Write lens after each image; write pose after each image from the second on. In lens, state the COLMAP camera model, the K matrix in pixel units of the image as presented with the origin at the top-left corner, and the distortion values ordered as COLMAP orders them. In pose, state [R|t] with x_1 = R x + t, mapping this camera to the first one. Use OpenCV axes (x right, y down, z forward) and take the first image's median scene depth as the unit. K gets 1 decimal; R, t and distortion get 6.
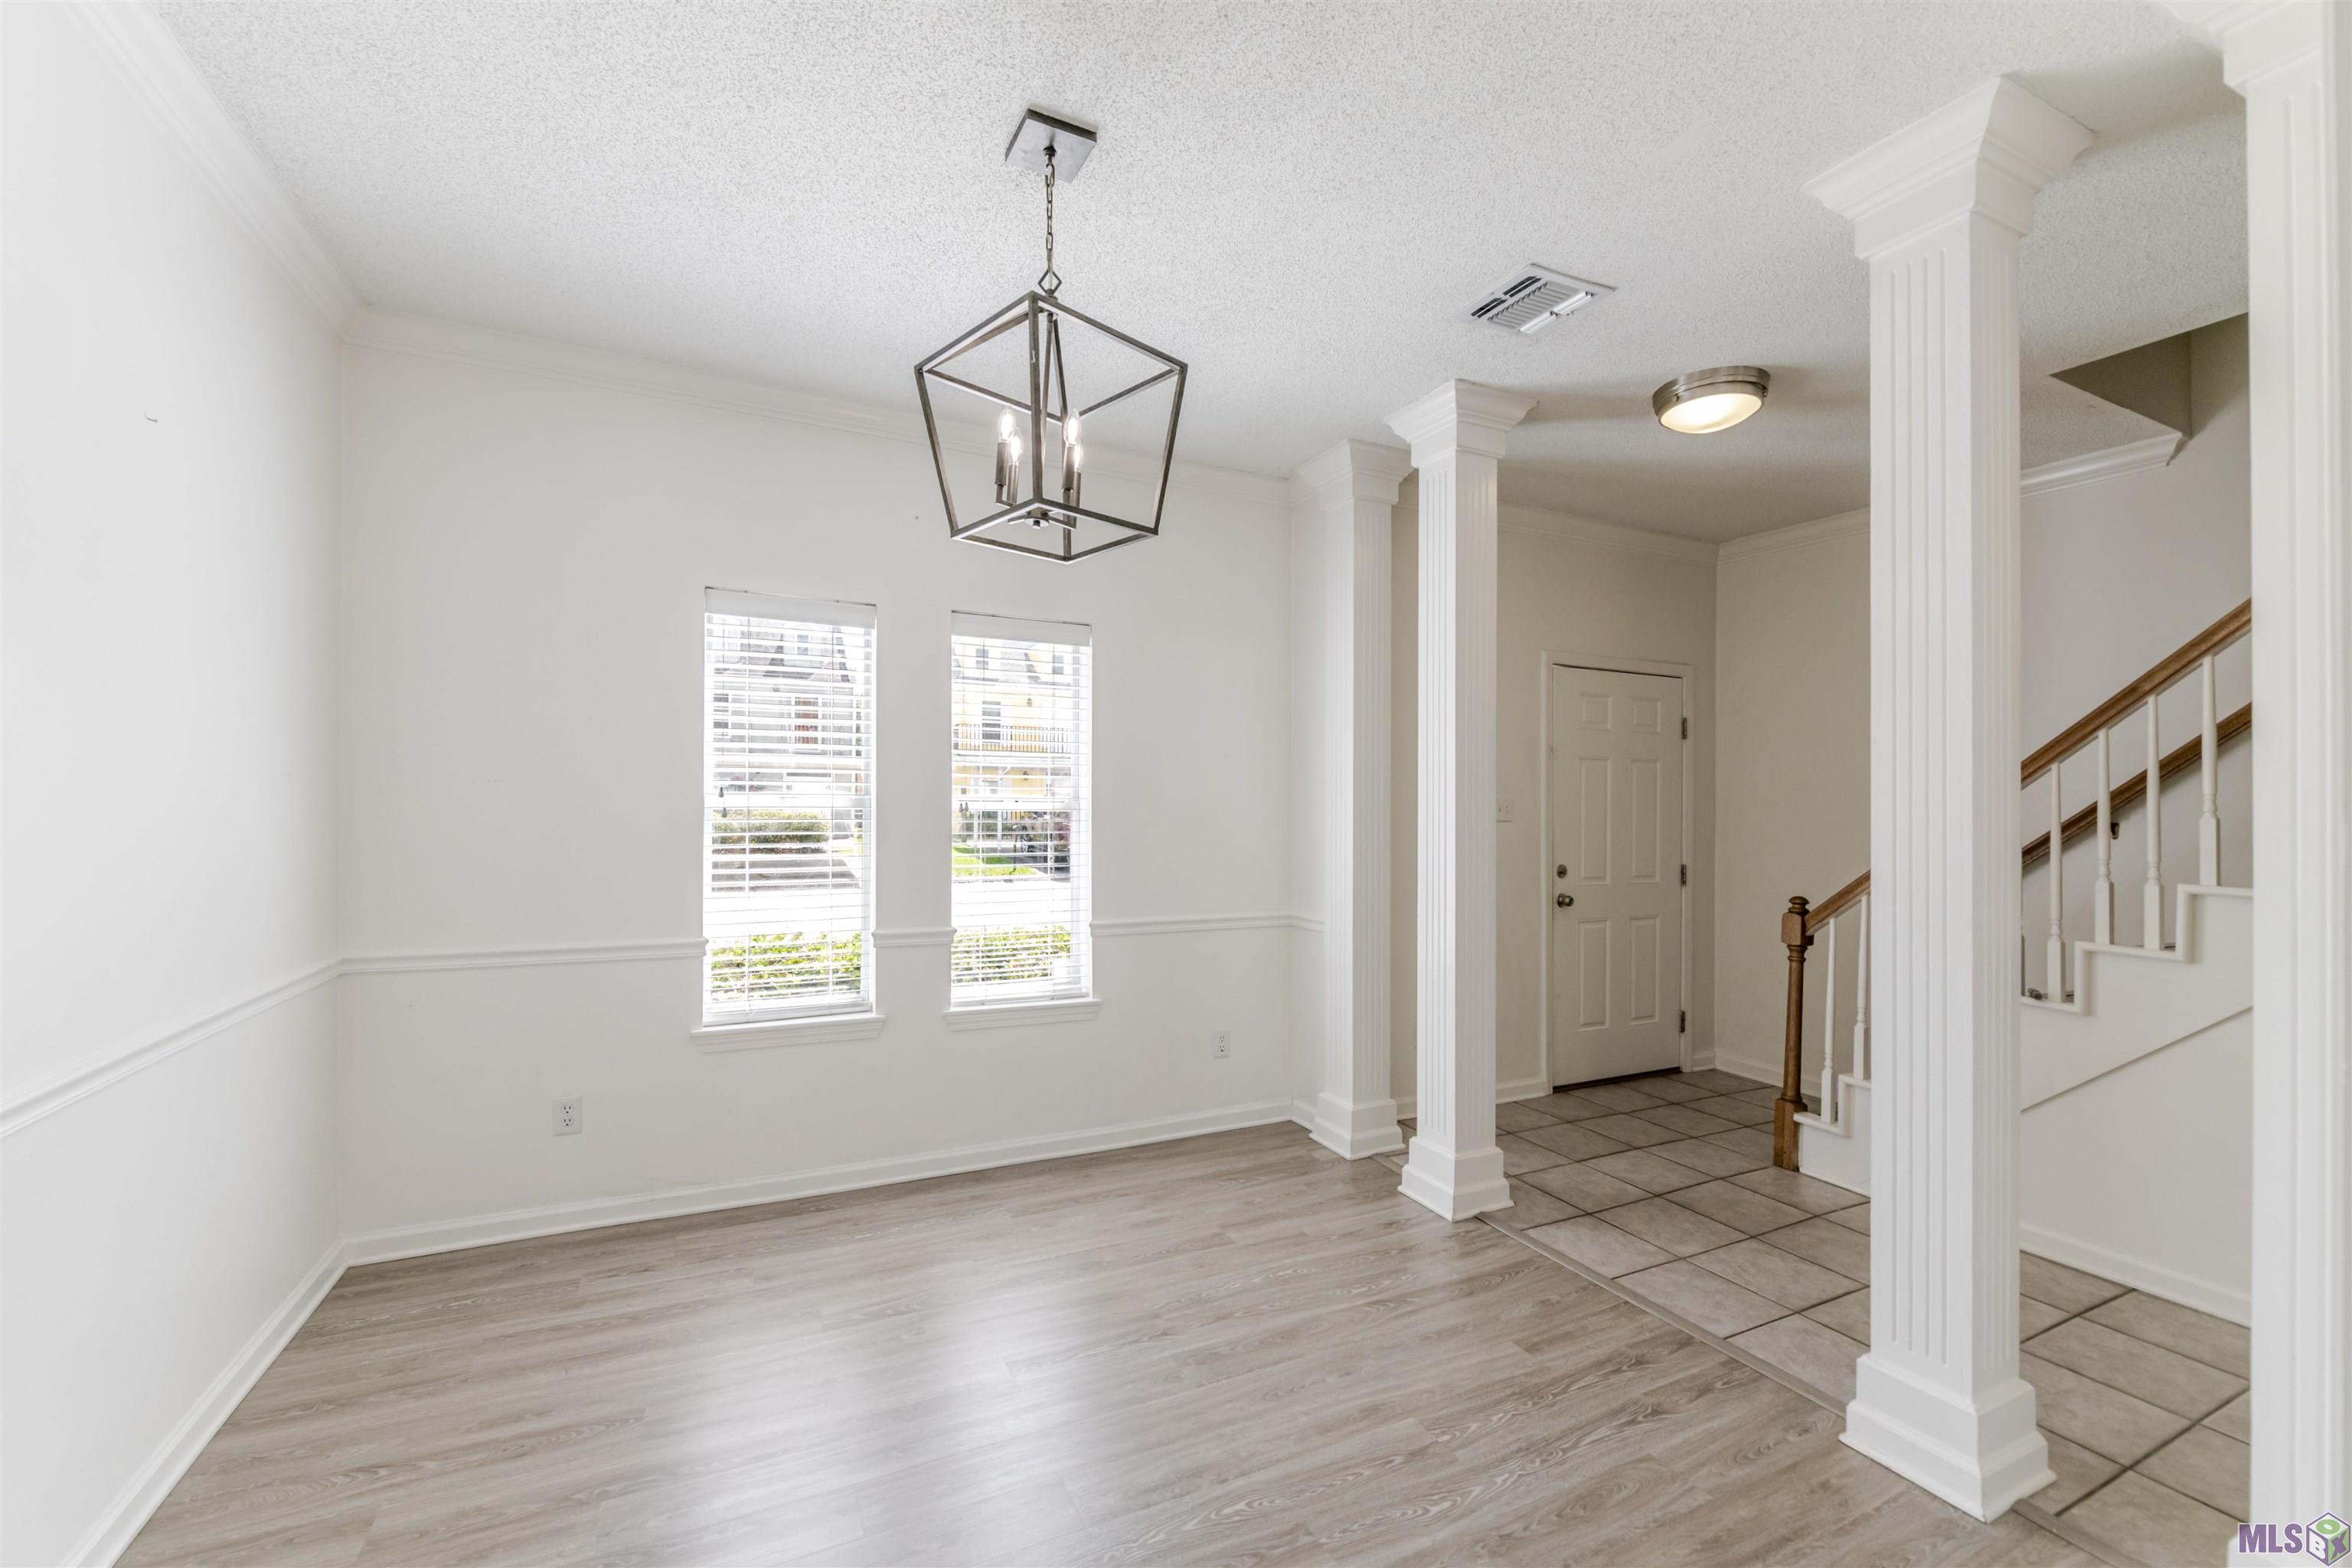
lens RADIAL K [[944.8, 0, 1174.1], [0, 944.8, 802.9], [0, 0, 1]] dist [-0.001328, -0.000567]
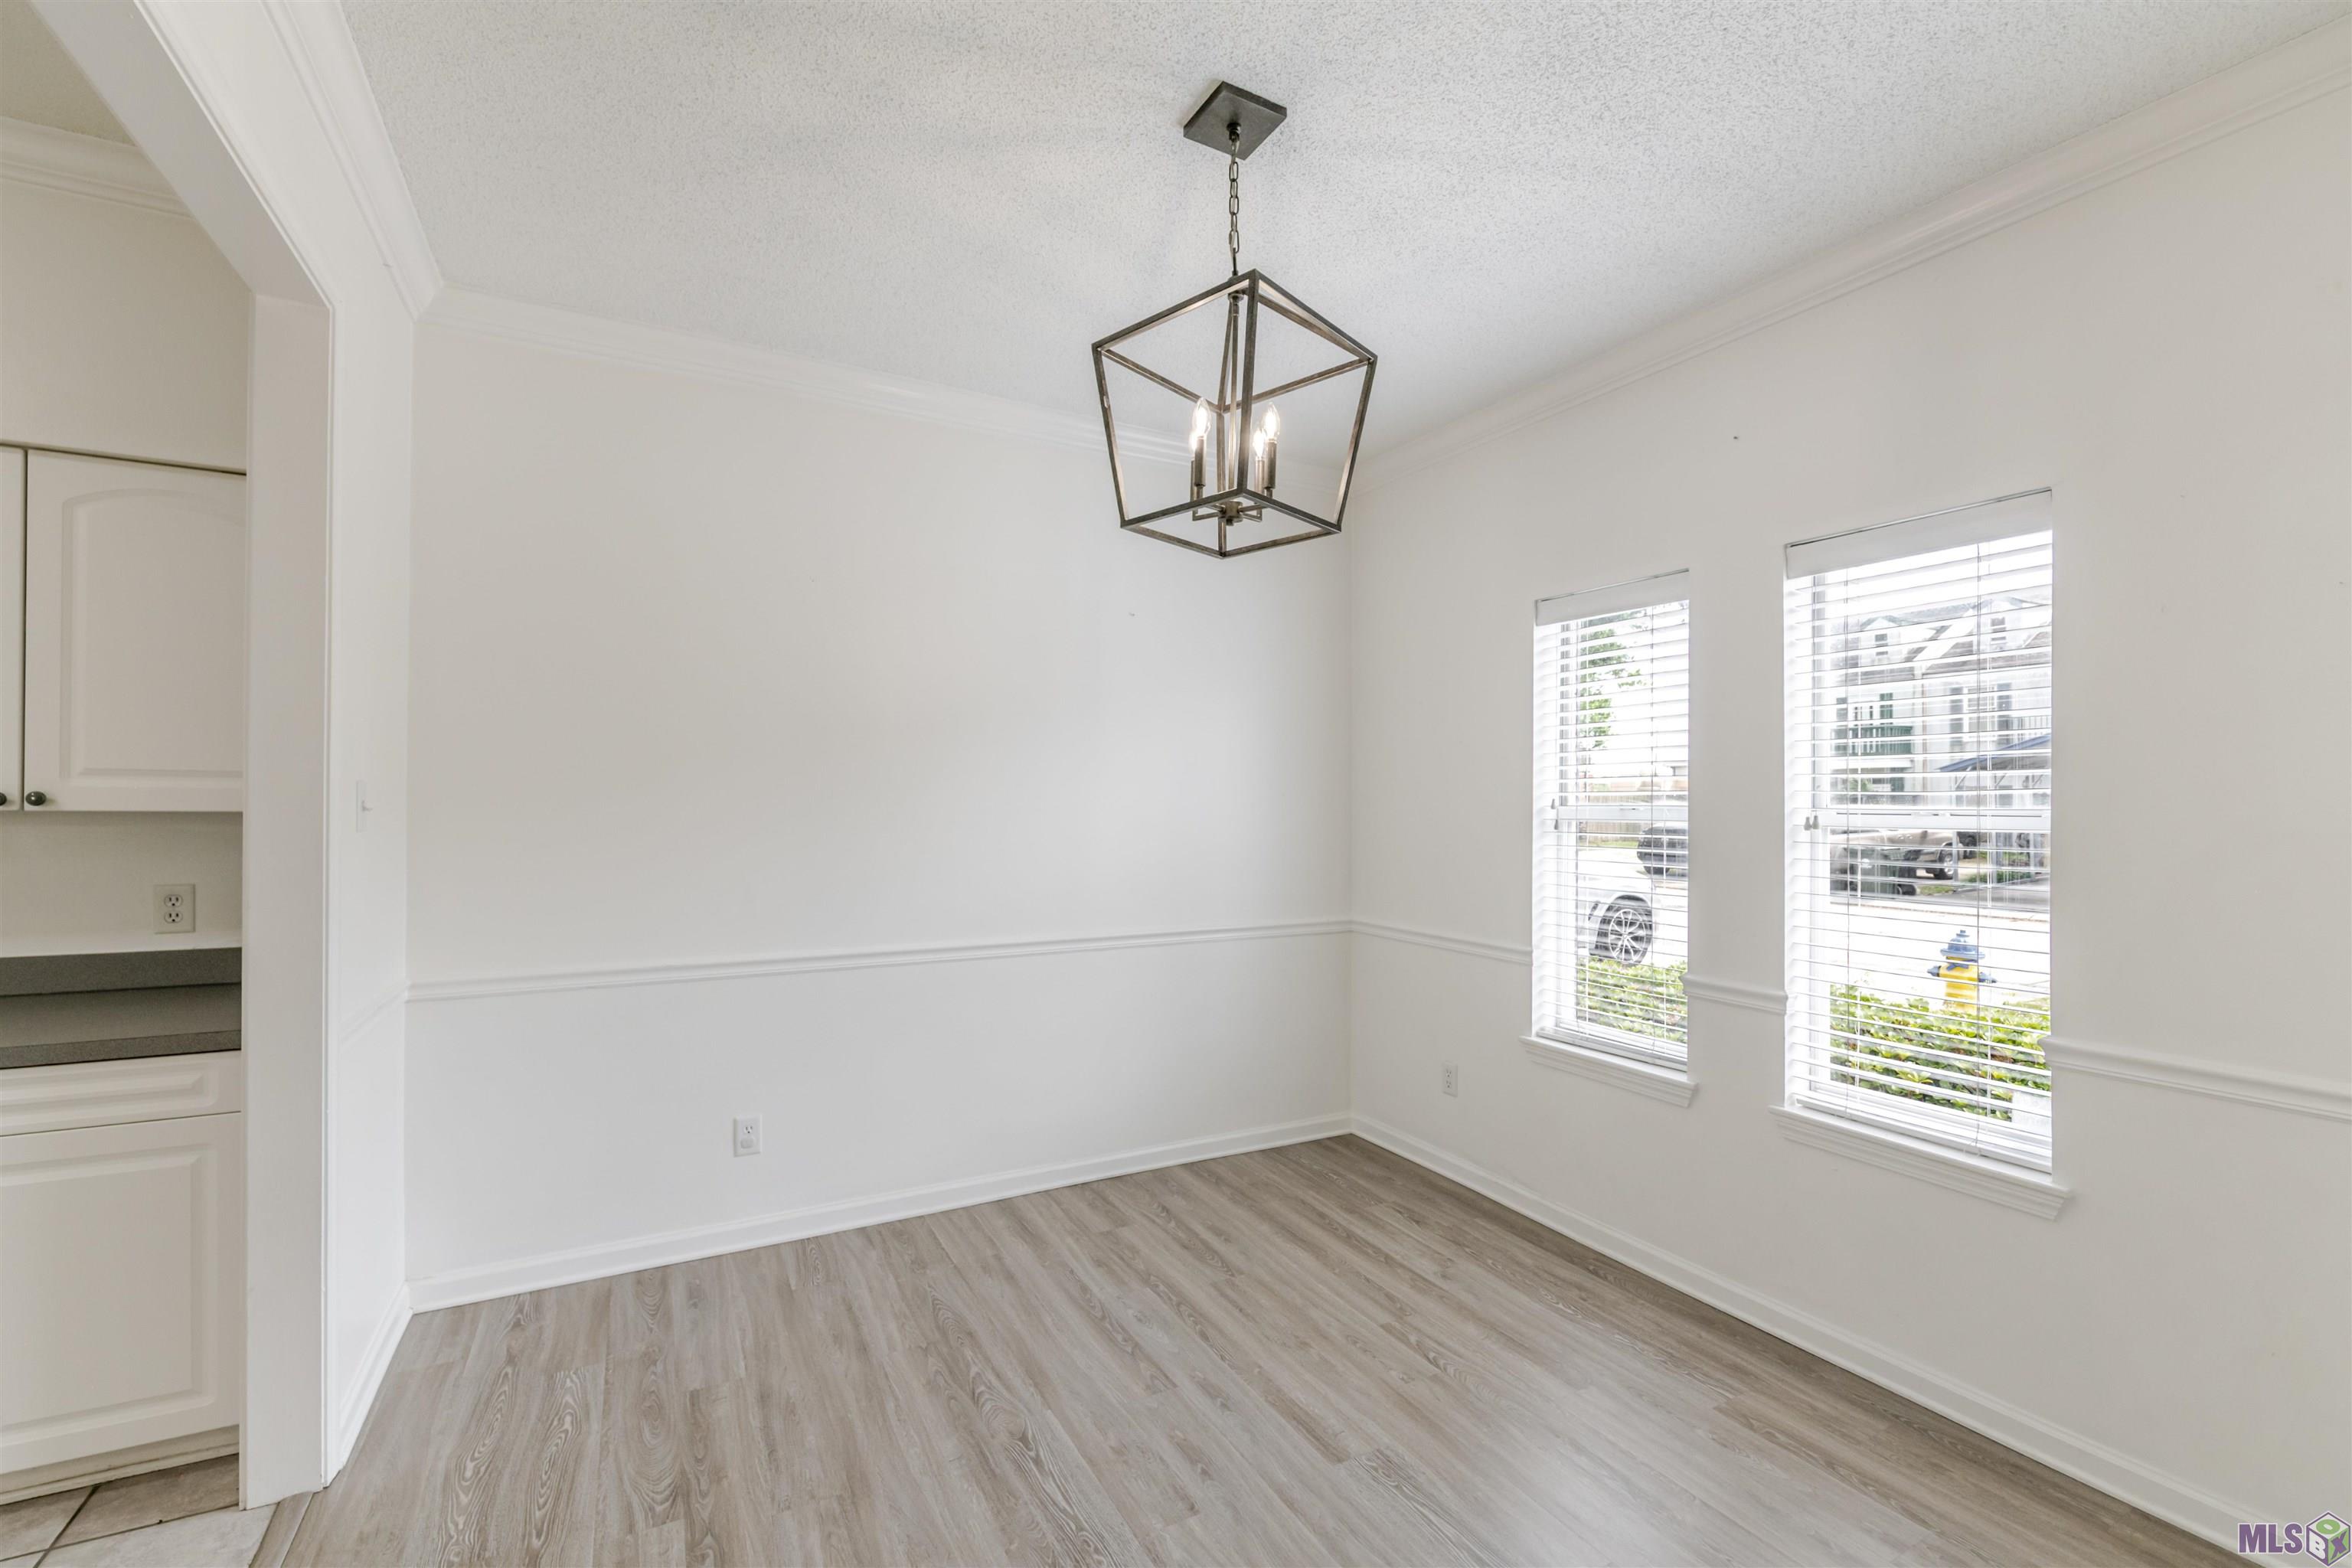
lens RADIAL K [[1005.0, 0, 1177.3], [0, 1005.0, 820.9], [0, 0, 1]] dist [0.000968, -0.000423]
pose [[0.044574, 0.012602, -0.998927, 0.654275], [-0.009928, 0.999877, 0.012171, -0.002718], [0.998957, 0.009375, 0.044694, 0.667728]]
